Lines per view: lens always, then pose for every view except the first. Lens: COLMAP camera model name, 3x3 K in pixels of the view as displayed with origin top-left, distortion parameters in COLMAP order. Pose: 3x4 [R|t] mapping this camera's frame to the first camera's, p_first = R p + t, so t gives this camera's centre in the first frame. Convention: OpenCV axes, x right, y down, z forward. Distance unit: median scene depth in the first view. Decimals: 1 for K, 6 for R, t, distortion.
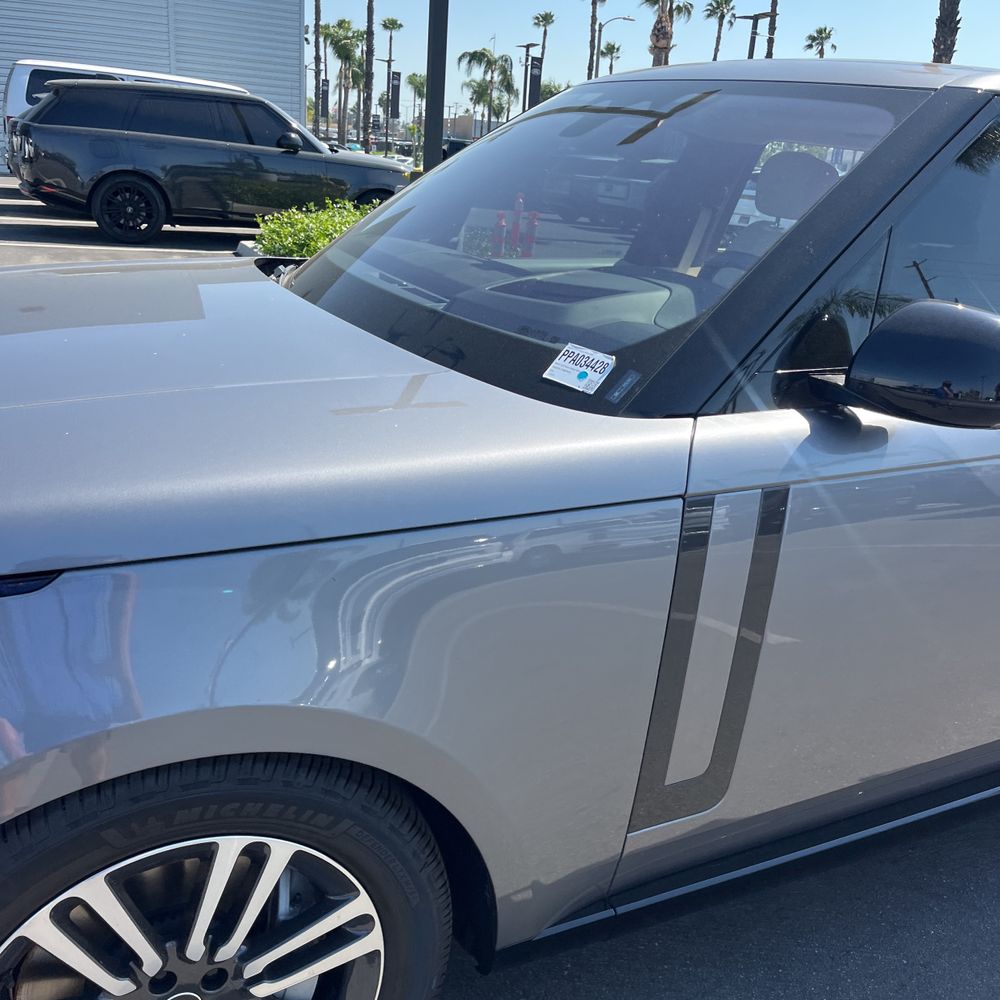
lens RADIAL K [[1039.1, 0, 500.0], [0, 1039.1, 500.0], [0, 0, 1]] dist [0.015560, -0.014407]
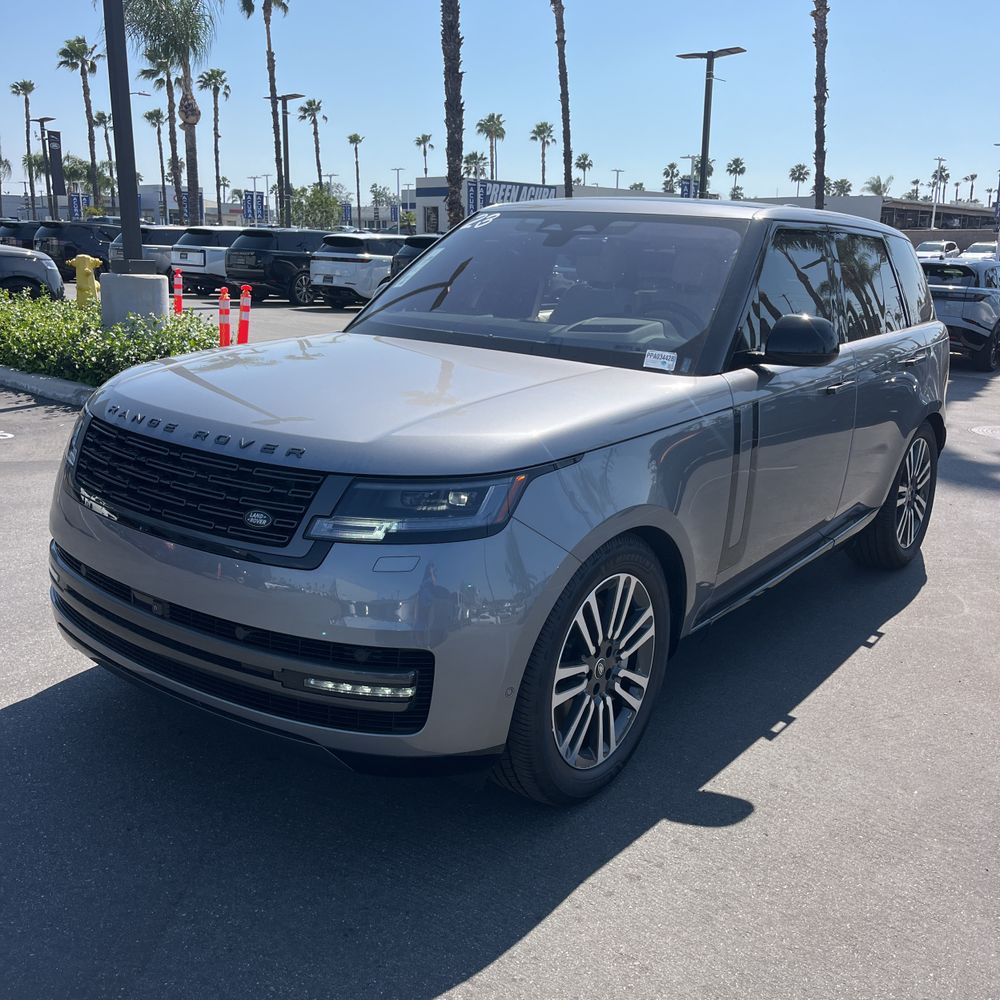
lens RADIAL K [[1039.1, 0, 500.0], [0, 1039.1, 500.0], [0, 0, 1]] dist [0.015560, -0.014407]
pose [[0.895167, -0.156432, 0.417380, -1.257563], [0.178493, 0.983841, -0.014080, 0.137310], [-0.408433, 0.087103, 0.908623, -0.831871]]
